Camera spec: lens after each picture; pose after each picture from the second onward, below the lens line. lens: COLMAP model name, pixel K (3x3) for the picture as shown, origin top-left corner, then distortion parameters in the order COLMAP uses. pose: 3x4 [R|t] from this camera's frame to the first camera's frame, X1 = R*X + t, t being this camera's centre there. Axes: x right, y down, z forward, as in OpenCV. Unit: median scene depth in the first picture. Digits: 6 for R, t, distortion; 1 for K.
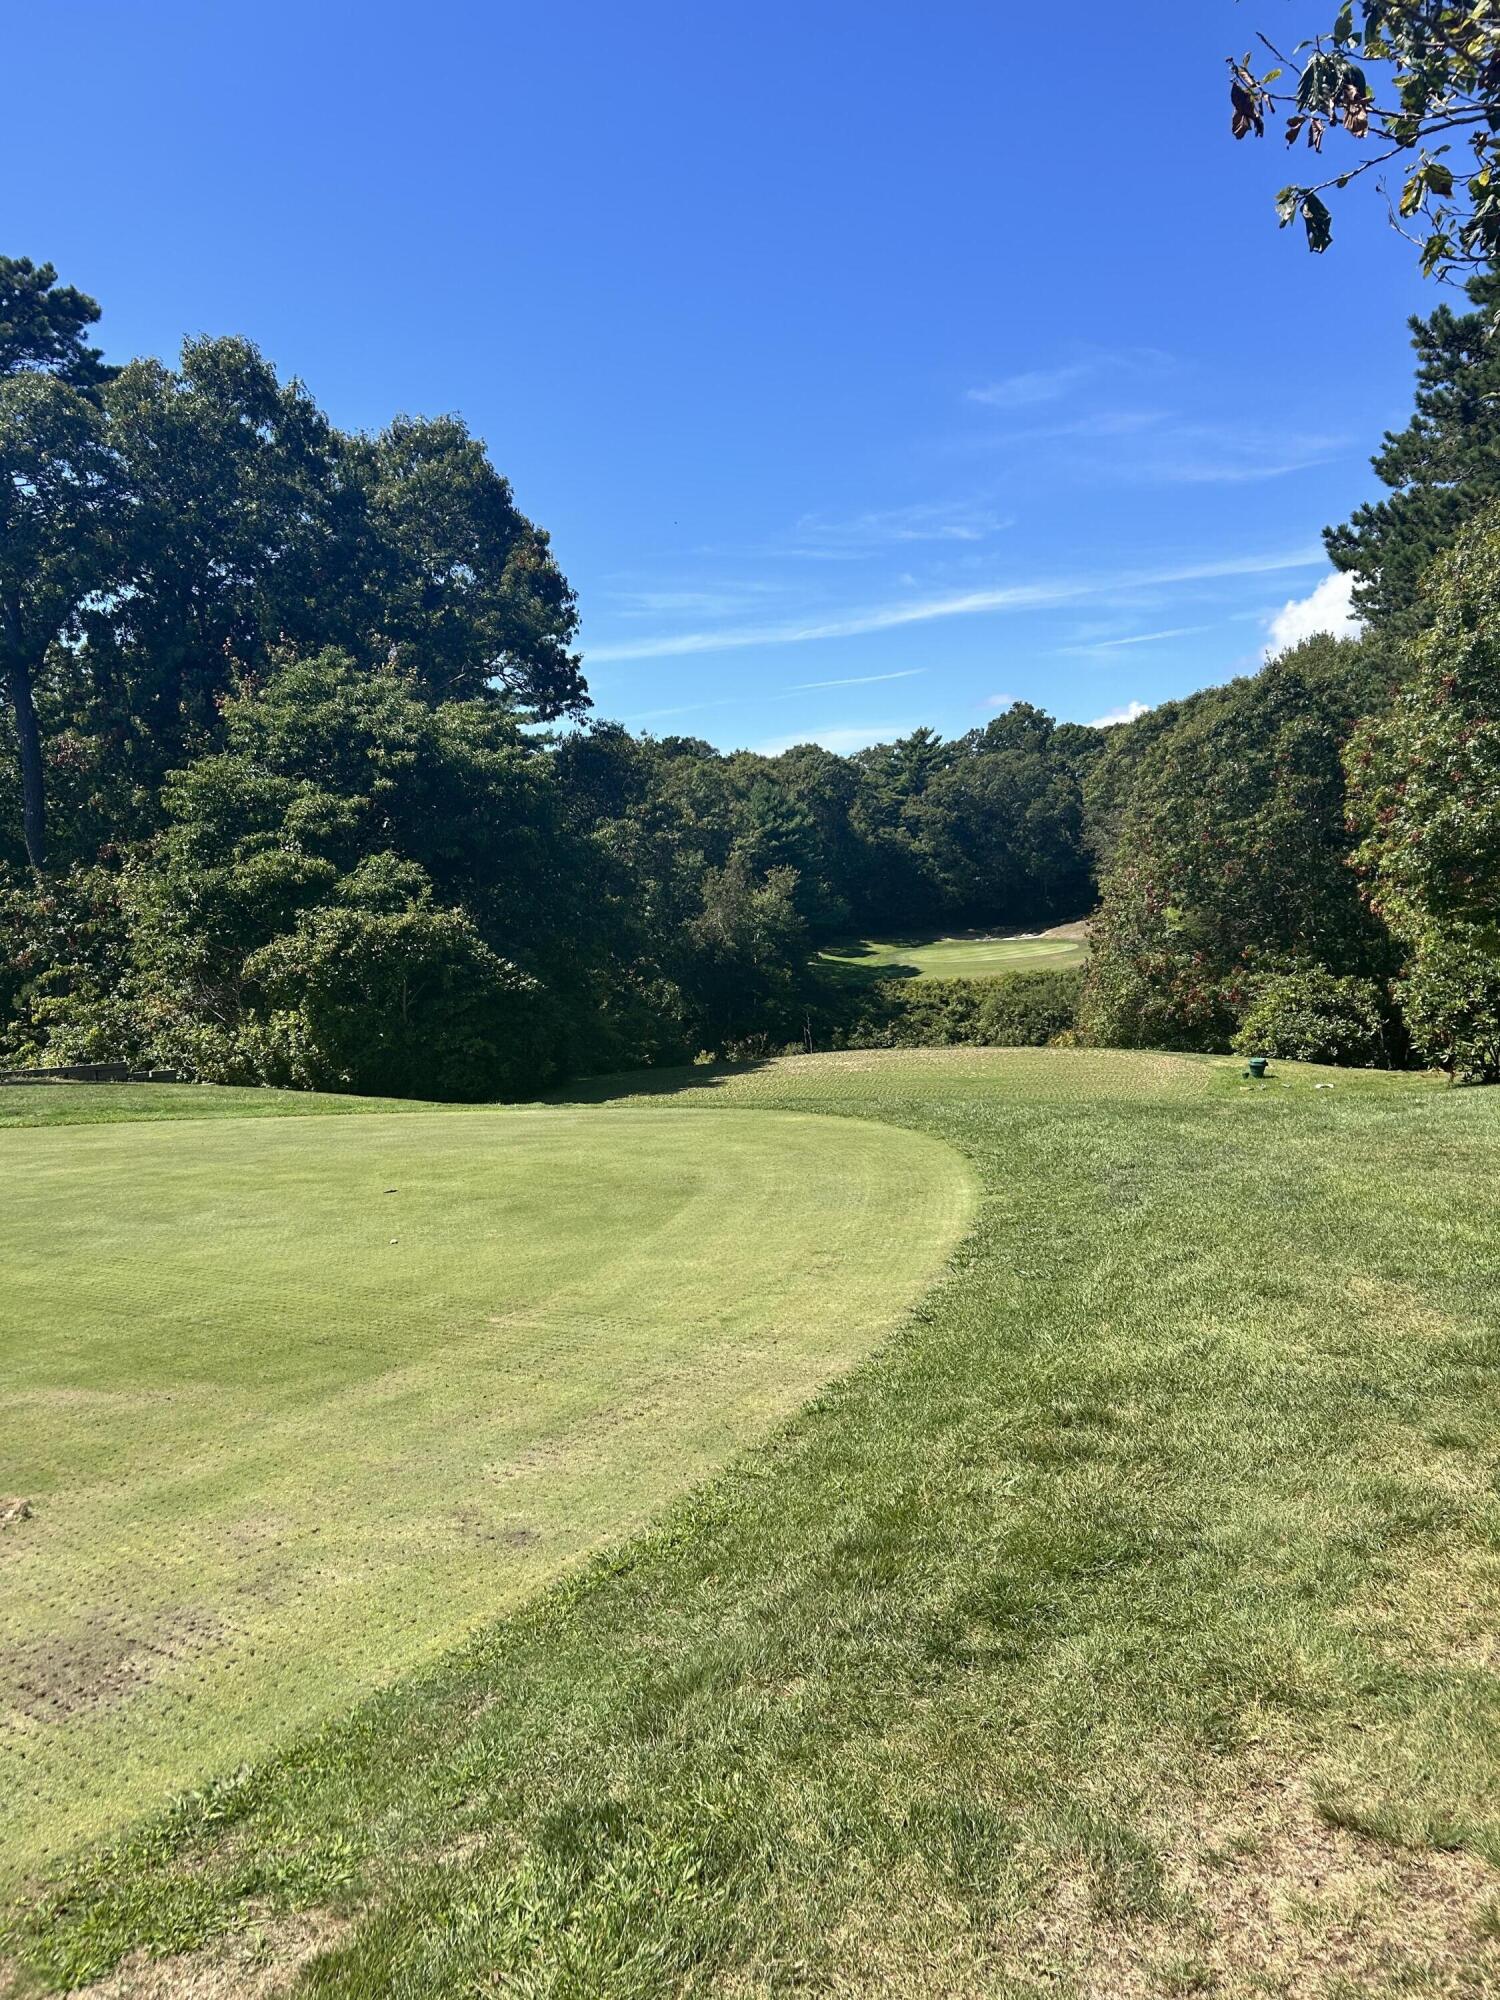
lens RADIAL K [[1533.5, 0, 750.2], [0, 1533.5, 1087.2], [0, 0, 1]] dist [0.103454, -0.102863]
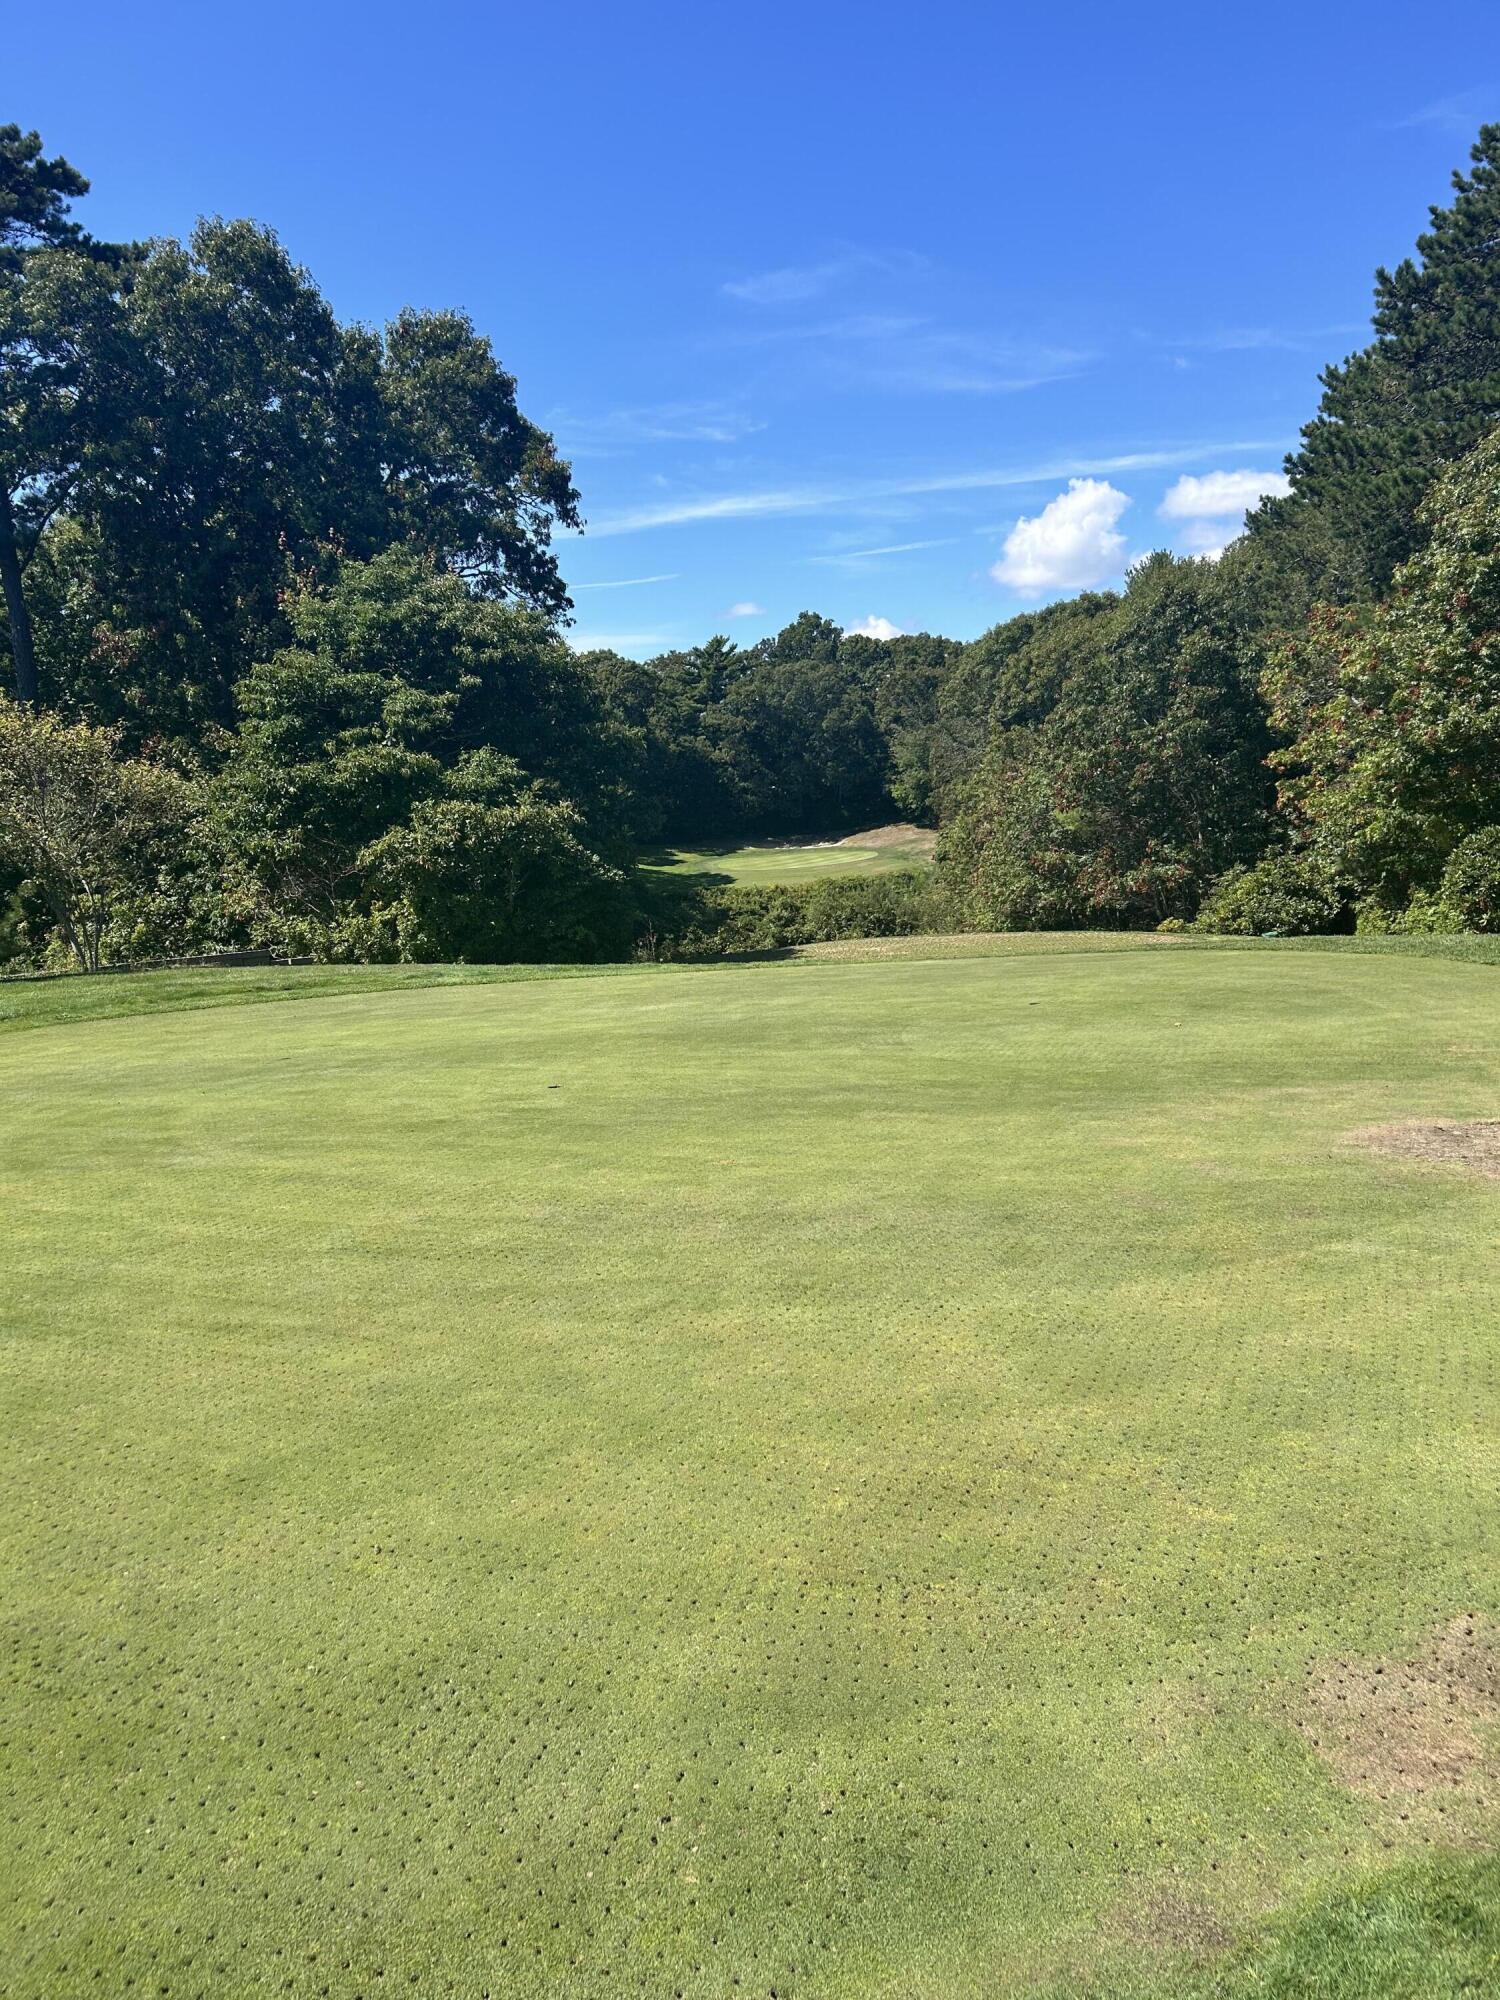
lens RADIAL K [[1533.5, 0, 750.2], [0, 1533.5, 1087.2], [0, 0, 1]] dist [0.103454, -0.102863]
pose [[0.985894, -0.031237, 0.164429, -0.168493], [0.022068, 0.998113, 0.057296, 0.014956], [-0.165908, -0.052859, 0.984723, -0.049395]]
